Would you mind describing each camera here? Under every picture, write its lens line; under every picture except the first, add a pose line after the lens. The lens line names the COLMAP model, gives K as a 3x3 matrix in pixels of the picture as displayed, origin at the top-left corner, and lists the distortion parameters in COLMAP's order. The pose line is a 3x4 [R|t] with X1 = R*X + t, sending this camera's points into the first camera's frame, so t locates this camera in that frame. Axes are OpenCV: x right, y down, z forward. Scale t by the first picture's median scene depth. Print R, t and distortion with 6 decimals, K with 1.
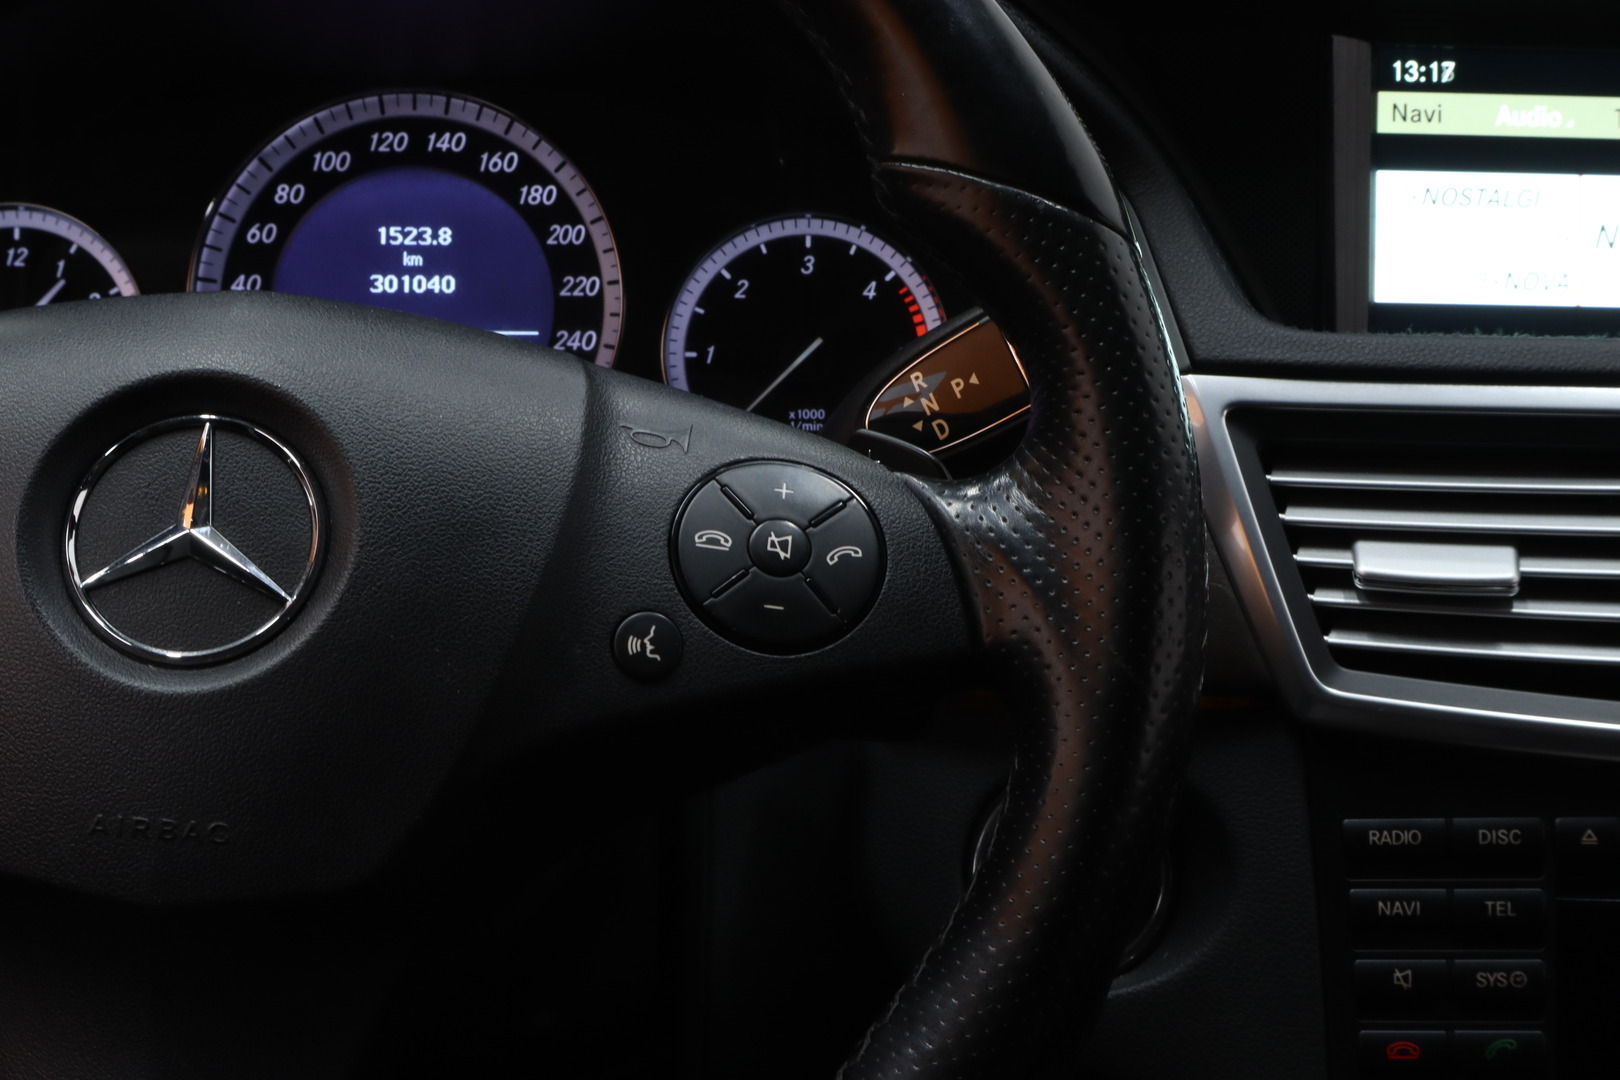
lens RADIAL K [[3187.6, 0, 811.3], [0, 3187.6, 539.3], [0, 0, 1]] dist [-0.167188, 0.000000]
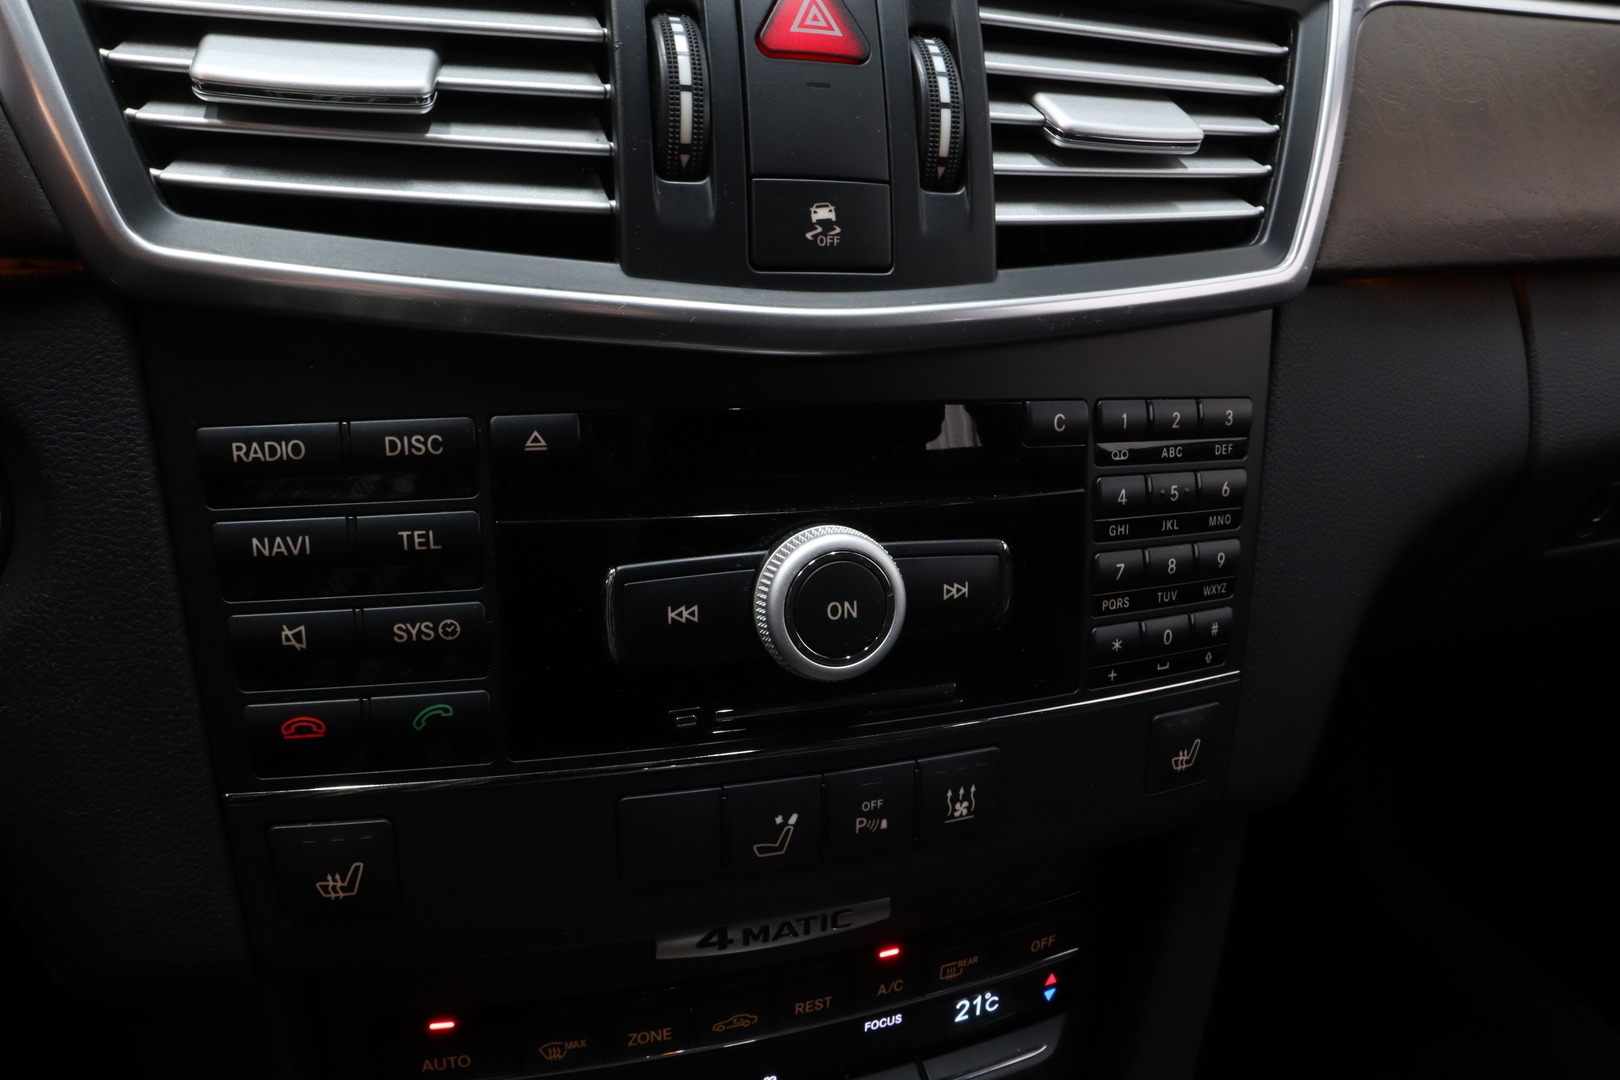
lens RADIAL K [[1120.3, 0, 809.9], [0, 1120.3, 541.7], [0, 0, 1]] dist [-0.112547, 0.064921]
pose [[0.947052, -0.072195, 0.312858, 0.194461], [-0.017492, 0.961345, 0.274789, 0.037155], [-0.320603, -0.265712, 0.909181, 0.632122]]
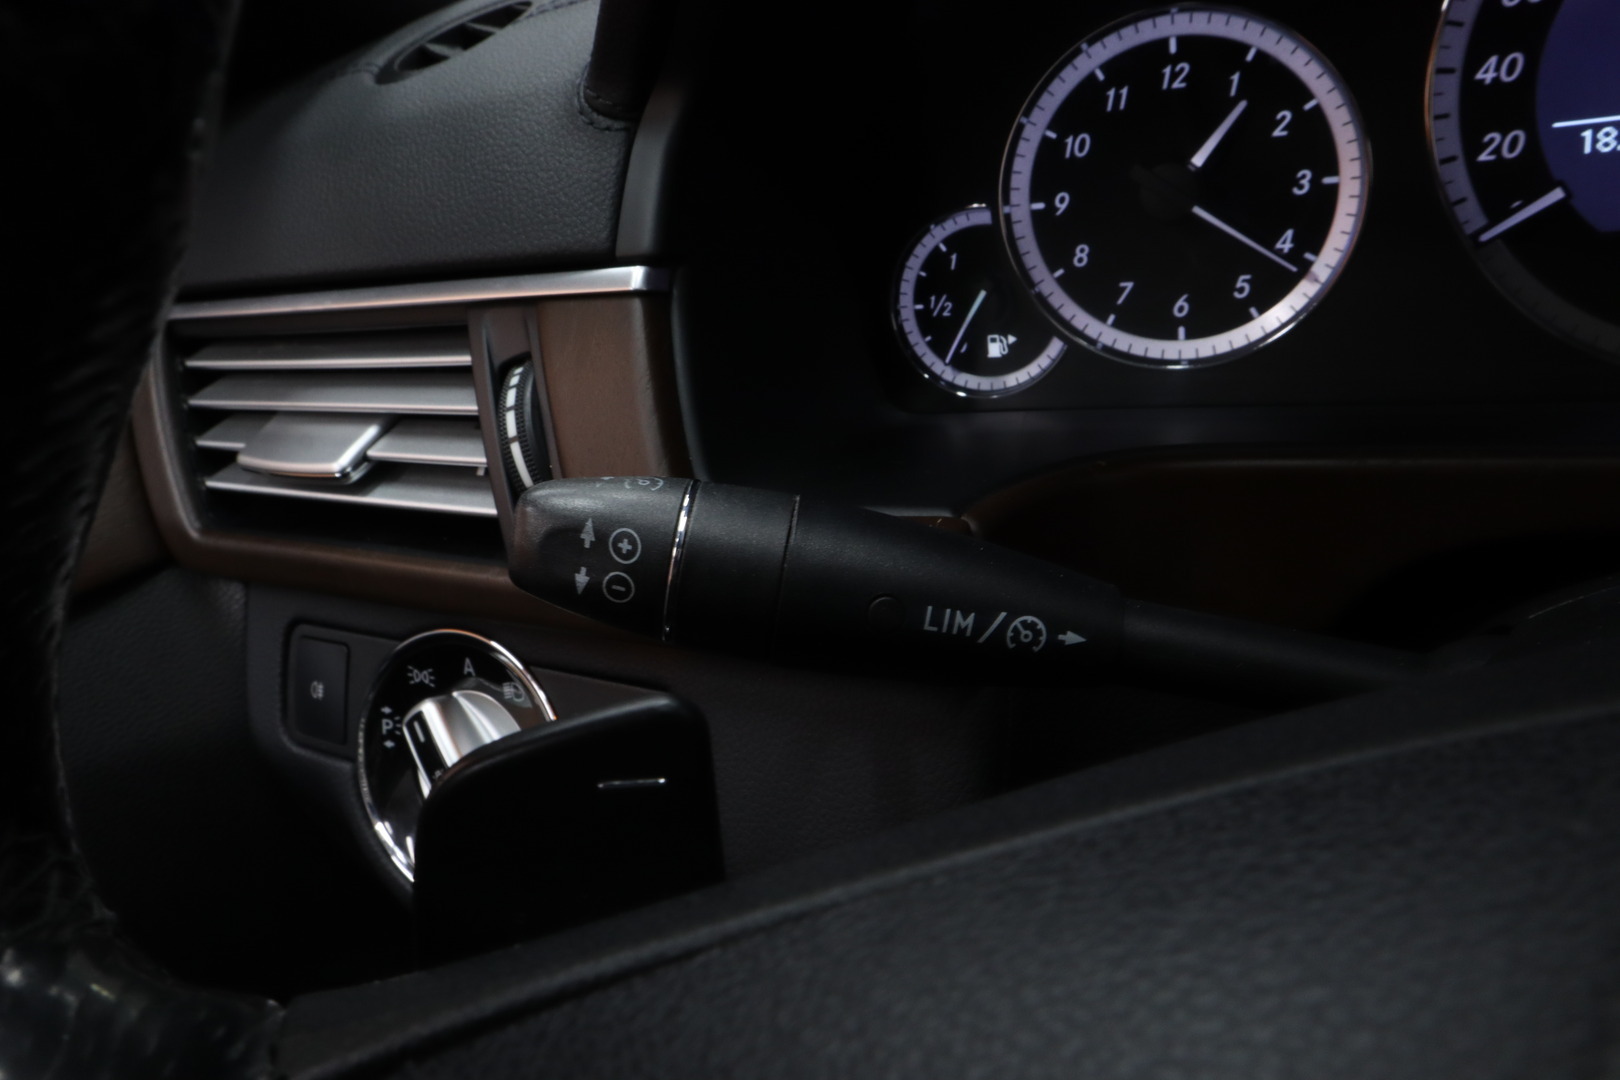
lens RADIAL K [[1120.3, 0, 806.8], [0, 1120.3, 553.3], [0, 0, 1]] dist [-0.112547, 0.064921]
pose [[0.891891, 0.019514, -0.451829, -0.217505], [0.144043, 0.934782, 0.324706, -0.083046], [0.428697, -0.354685, 0.830913, 0.719471]]
